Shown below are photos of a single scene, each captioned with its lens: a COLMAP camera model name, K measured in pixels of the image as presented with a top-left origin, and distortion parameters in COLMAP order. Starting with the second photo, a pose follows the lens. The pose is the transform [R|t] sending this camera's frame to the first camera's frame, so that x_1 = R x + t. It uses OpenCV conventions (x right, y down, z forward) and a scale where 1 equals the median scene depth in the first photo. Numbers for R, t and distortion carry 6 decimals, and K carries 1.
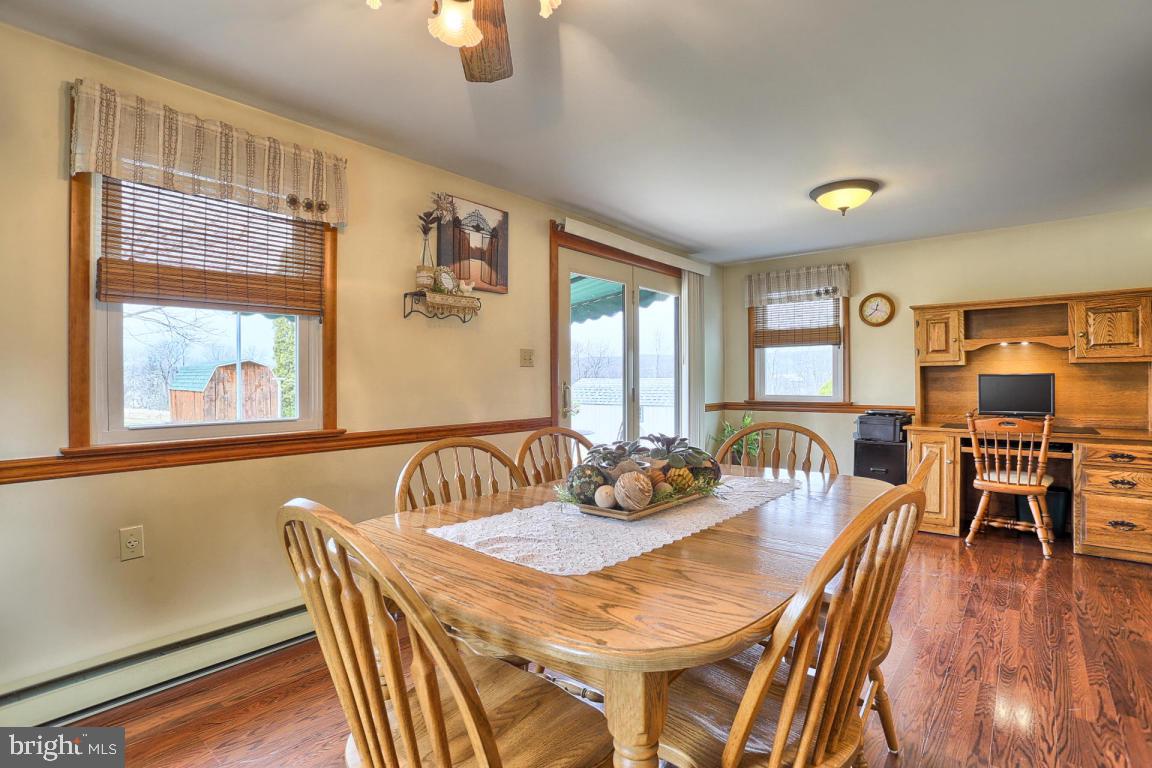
lens RADIAL K [[569.1, 0, 571.5], [0, 569.1, 379.8], [0, 0, 1]] dist [-0.045738, 0.014769]
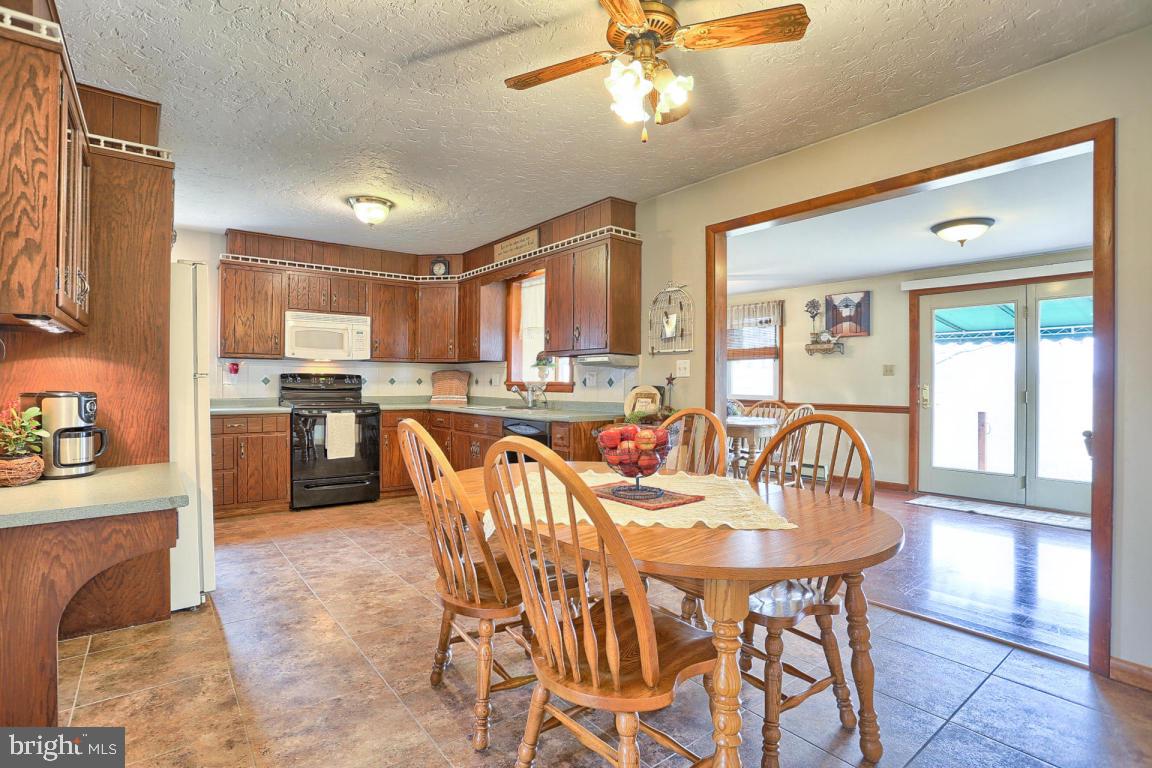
lens RADIAL K [[557.6, 0, 584.9], [0, 557.6, 384.5], [0, 0, 1]] dist [-0.043577, 0.028000]
pose [[-0.185933, 0.012056, -0.982489, 1.960415], [-0.001577, 0.999920, 0.012569, -0.017055], [0.982561, 0.003887, -0.185899, 0.477010]]
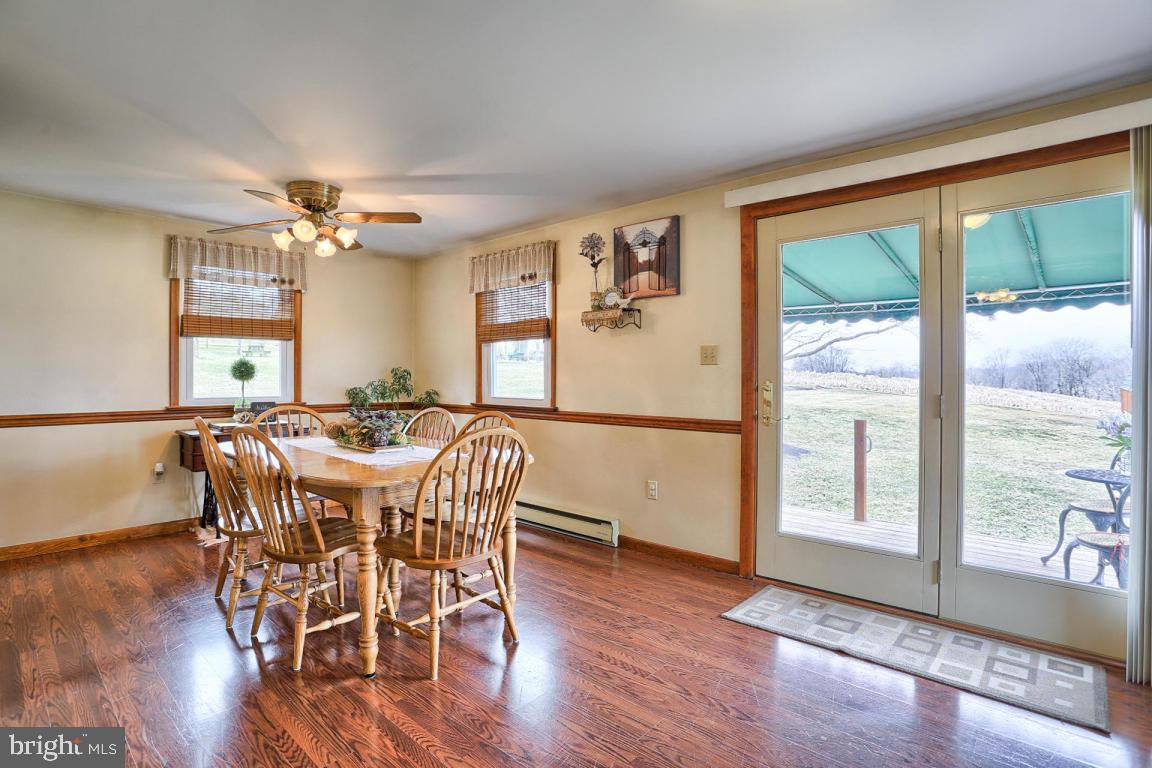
lens RADIAL K [[569.1, 0, 571.5], [0, 569.1, 379.8], [0, 0, 1]] dist [-0.045738, 0.014769]
pose [[-0.030695, 0.013267, -0.999441, 1.004076], [-0.000873, 0.999911, 0.013300, -0.011688], [0.999528, 0.001280, -0.030681, 0.917766]]
